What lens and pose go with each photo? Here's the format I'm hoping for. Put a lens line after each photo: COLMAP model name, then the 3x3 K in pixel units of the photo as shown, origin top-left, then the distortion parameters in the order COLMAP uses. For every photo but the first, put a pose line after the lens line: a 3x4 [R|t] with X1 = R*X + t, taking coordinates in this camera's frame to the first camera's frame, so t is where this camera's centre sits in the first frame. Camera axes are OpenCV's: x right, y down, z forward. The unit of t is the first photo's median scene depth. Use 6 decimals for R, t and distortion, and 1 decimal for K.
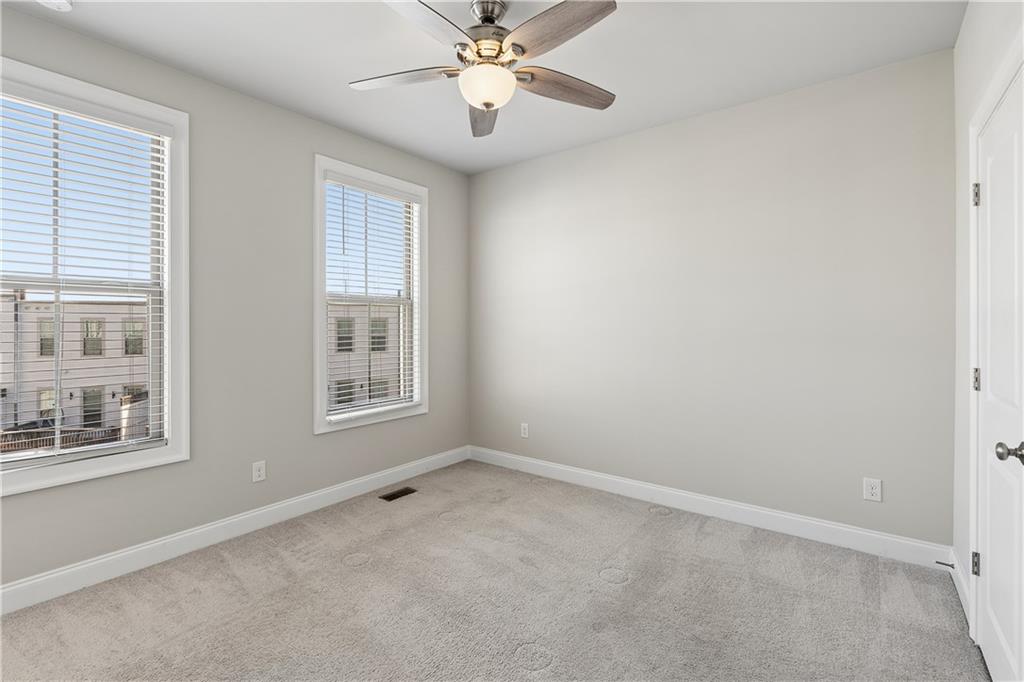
lens RADIAL K [[468.9, 0, 507.1], [0, 468.9, 340.2], [0, 0, 1]] dist [-0.001812, -0.000059]
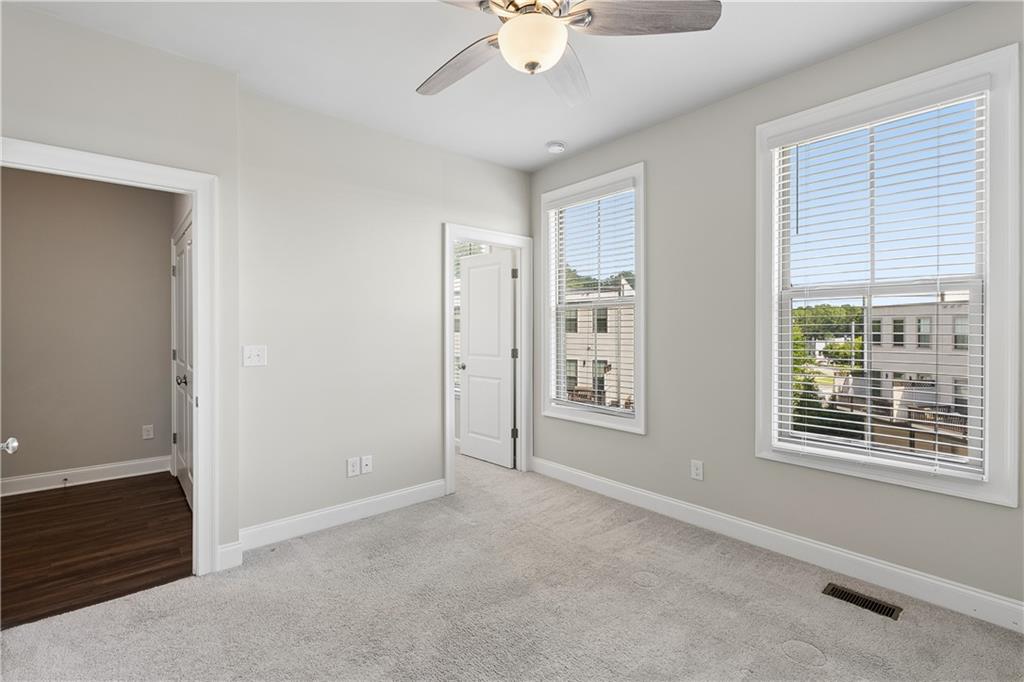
lens RADIAL K [[468.9, 0, 507.1], [0, 468.9, 340.2], [0, 0, 1]] dist [-0.001812, -0.000059]
pose [[-0.212357, 0.027844, -0.976795, 0.525526], [-0.025140, 0.999107, 0.033945, -0.028003], [0.976869, 0.031765, -0.211468, 0.751262]]
